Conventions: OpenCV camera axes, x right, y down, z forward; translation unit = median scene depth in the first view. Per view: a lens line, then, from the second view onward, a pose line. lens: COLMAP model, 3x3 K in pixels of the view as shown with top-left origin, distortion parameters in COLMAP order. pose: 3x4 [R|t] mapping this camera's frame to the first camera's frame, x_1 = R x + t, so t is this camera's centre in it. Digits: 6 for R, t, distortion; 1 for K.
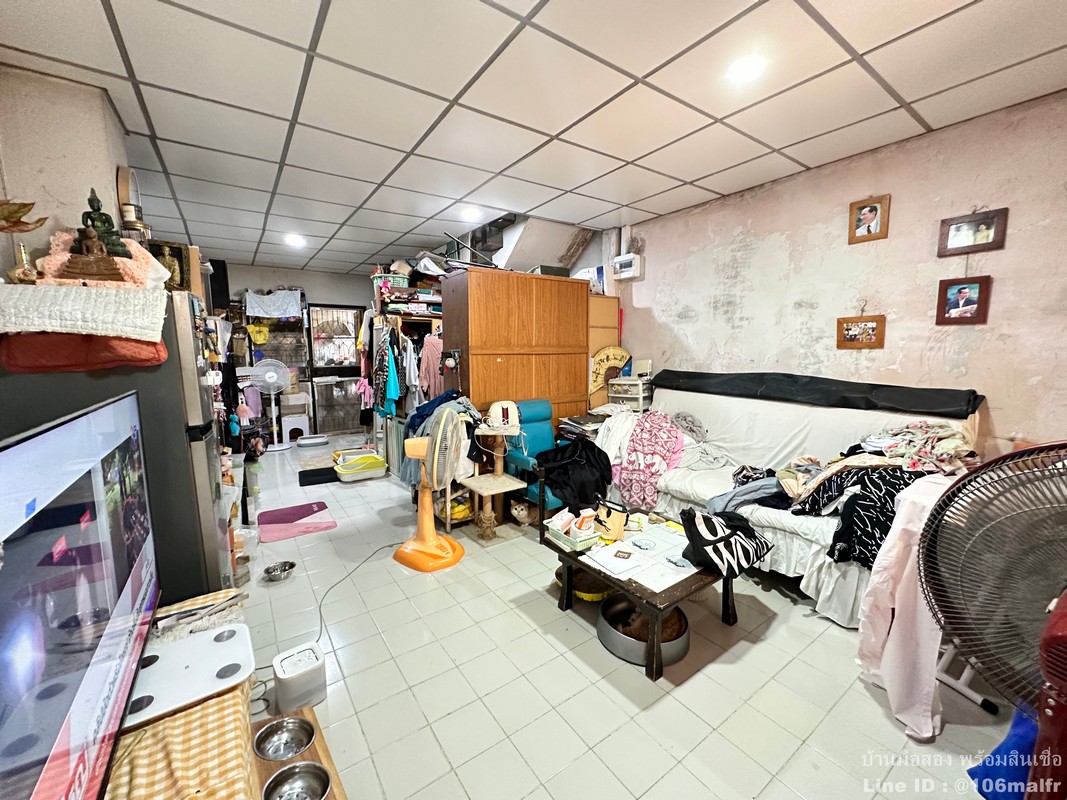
lens RADIAL K [[427.8, 0, 533.4], [0, 427.8, 401.3], [0, 0, 1]] dist [-0.005474, 0.000884]
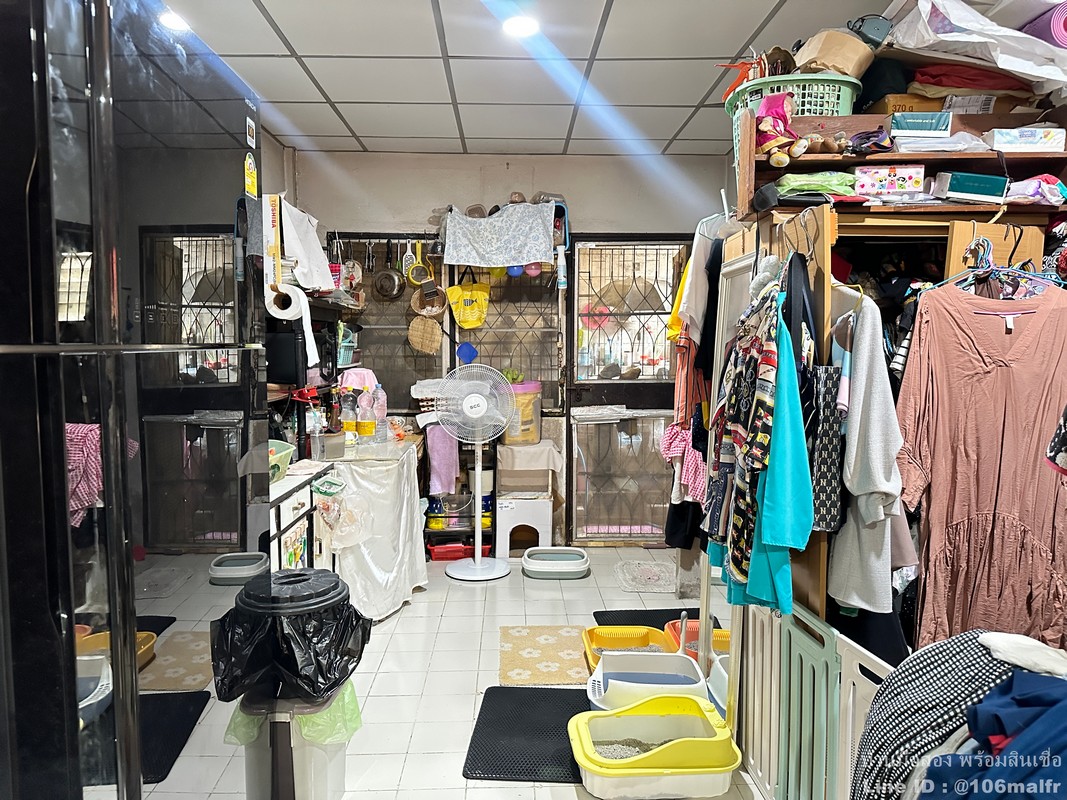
lens RADIAL K [[753.6, 0, 538.4], [0, 753.6, 404.9], [0, 0, 1]] dist [0.051653, -0.041727]
pose [[0.838727, 0.049092, -0.542335, -0.245994], [-0.071602, 0.997223, -0.020464, -0.072829], [0.539824, 0.055996, 0.839913, 0.636875]]
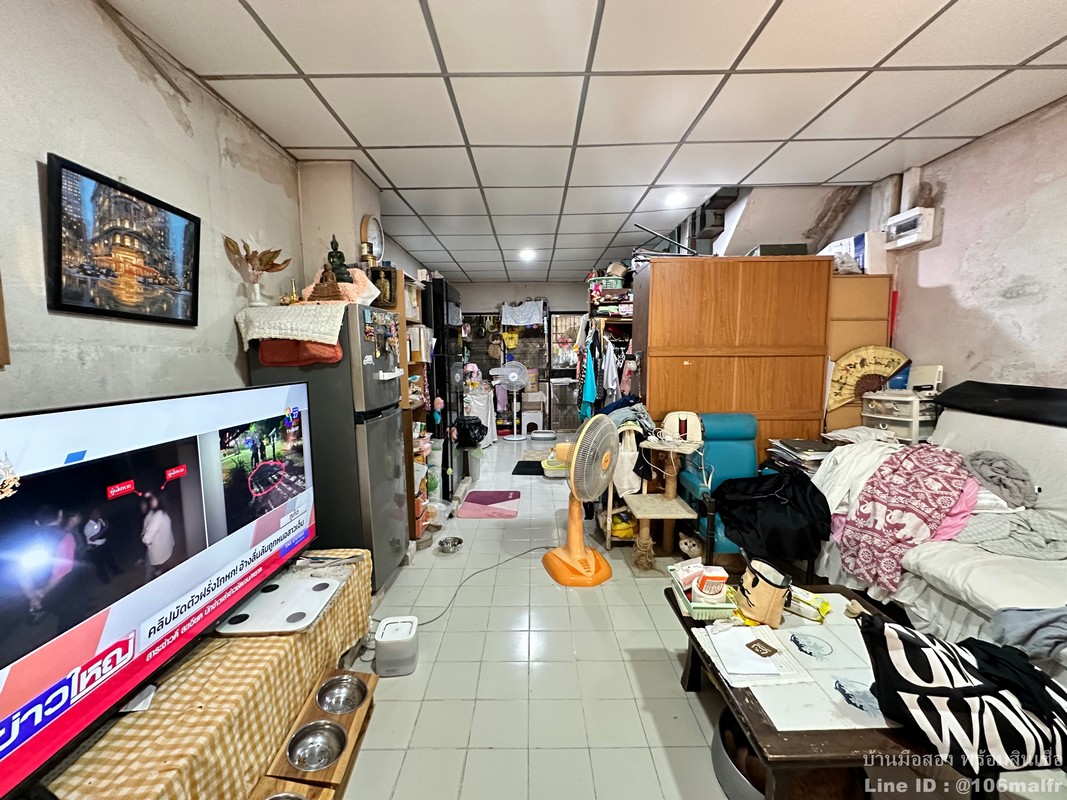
lens RADIAL K [[427.8, 0, 530.4], [0, 427.8, 401.1], [0, 0, 1]] dist [-0.005474, 0.000884]
pose [[0.816144, 0.059887, -0.574736, 0.149091], [-0.066146, 0.997759, 0.010036, -0.008617], [0.574050, 0.029826, 0.818277, 0.120162]]
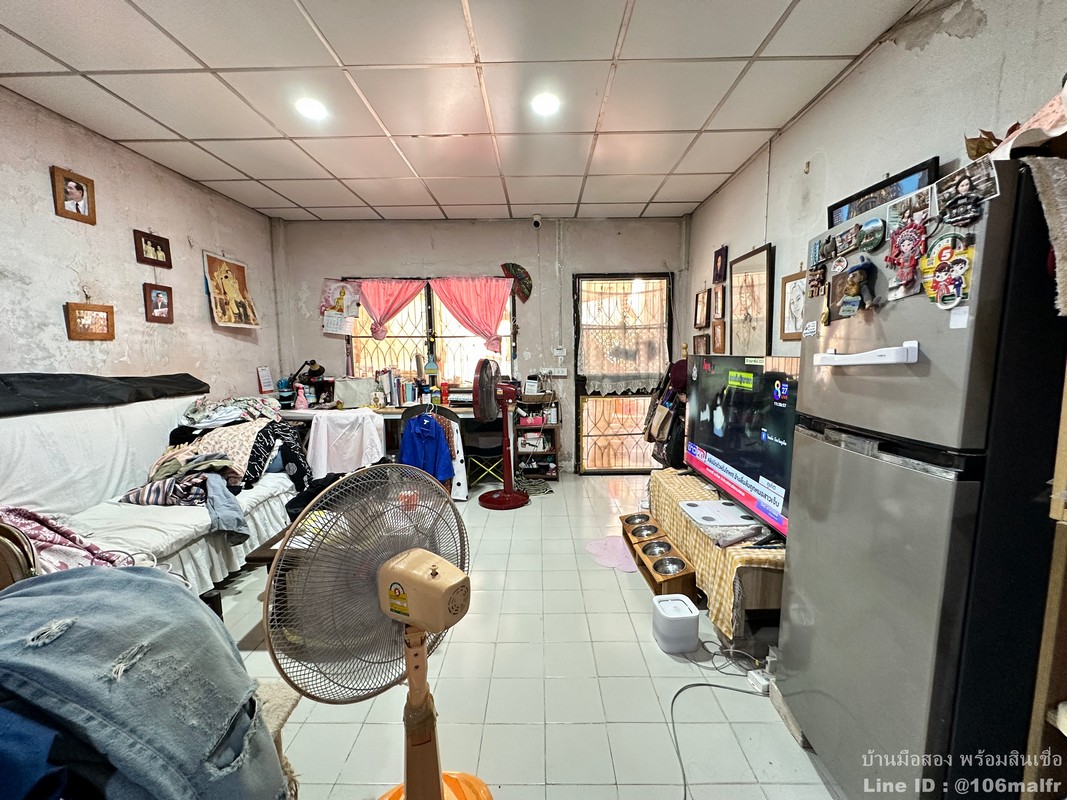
lens RADIAL K [[427.8, 0, 534.4], [0, 427.8, 400.8], [0, 0, 1]] dist [-0.005474, 0.000884]
pose [[-0.811537, -0.053453, 0.581851, -0.383576], [0.084110, 0.974749, 0.206859, -0.076927], [-0.578216, 0.216813, -0.786548, 0.869193]]
